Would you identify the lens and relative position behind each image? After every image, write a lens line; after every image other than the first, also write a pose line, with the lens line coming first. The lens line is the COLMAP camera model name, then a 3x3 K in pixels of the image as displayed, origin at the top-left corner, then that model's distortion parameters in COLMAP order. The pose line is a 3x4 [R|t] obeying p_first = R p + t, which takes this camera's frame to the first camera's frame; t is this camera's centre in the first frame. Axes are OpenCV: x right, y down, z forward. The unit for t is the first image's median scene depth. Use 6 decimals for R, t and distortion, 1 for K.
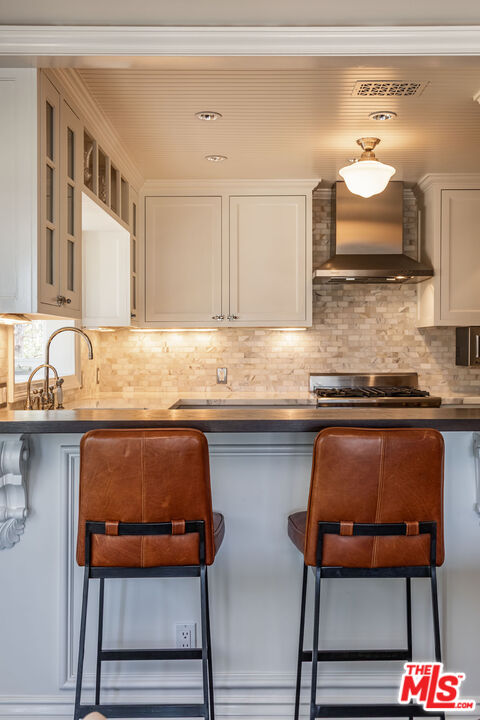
lens RADIAL K [[717.8, 0, 241.2], [0, 717.8, 363.8], [0, 0, 1]] dist [0.012774, 0.008194]
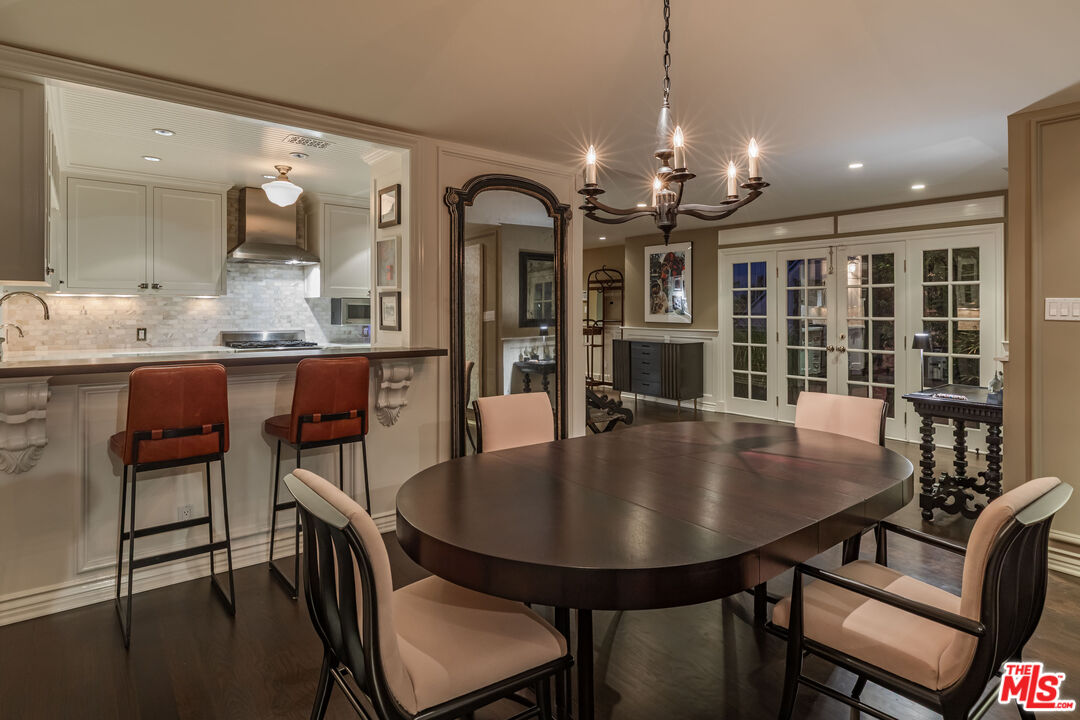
lens RADIAL K [[639.5, 0, 541.9], [0, 639.5, 310.5], [0, 0, 1]] dist [0.003623, 0.000398]
pose [[0.753727, 0.008066, 0.657138, -0.225693], [0.010816, 0.999637, -0.024677, 0.010301], [-0.657098, 0.025707, 0.753366, -0.243742]]
